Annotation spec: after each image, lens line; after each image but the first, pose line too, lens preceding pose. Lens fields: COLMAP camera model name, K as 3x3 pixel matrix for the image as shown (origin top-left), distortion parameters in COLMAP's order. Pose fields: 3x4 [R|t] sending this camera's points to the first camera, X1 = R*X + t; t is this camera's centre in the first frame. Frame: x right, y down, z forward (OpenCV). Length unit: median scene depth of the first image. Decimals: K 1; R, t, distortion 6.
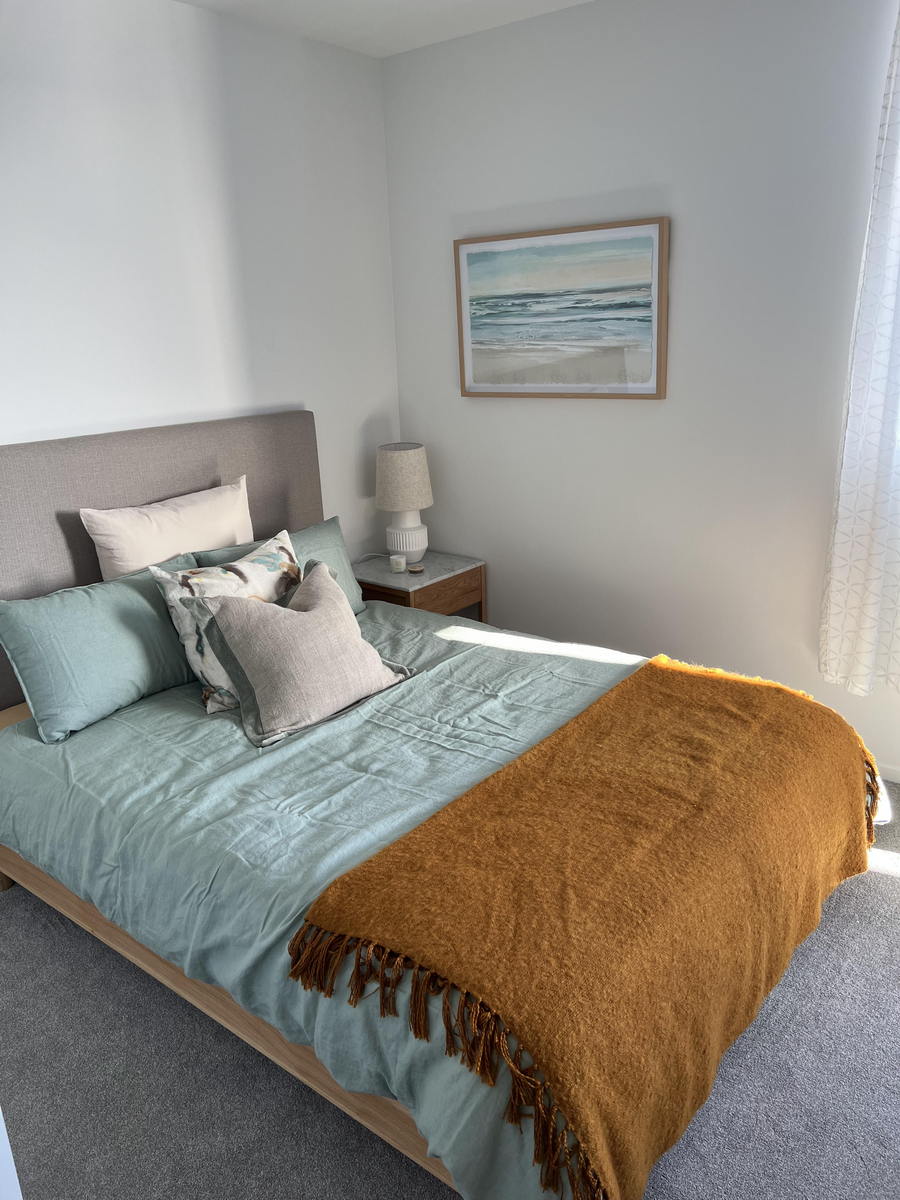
lens RADIAL K [[907.6, 0, 450.1], [0, 907.6, 600.6], [0, 0, 1]] dist [0.051911, -0.058481]
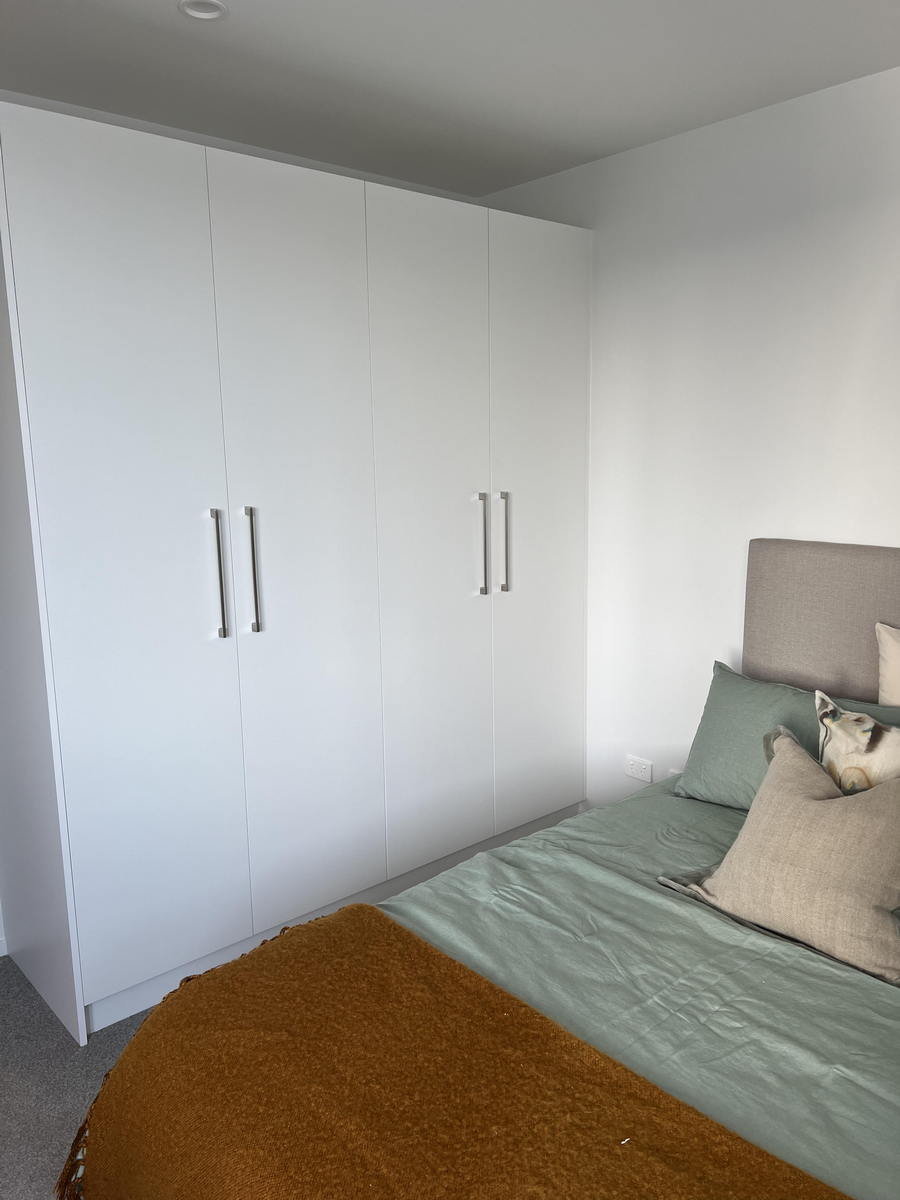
lens RADIAL K [[907.6, 0, 445.8], [0, 907.6, 594.9], [0, 0, 1]] dist [0.051911, -0.058481]
pose [[-0.178510, 0.200135, -0.963369, 0.660795], [-0.273058, 0.930561, 0.243916, -0.273933], [0.945290, 0.306597, -0.111466, 0.805408]]
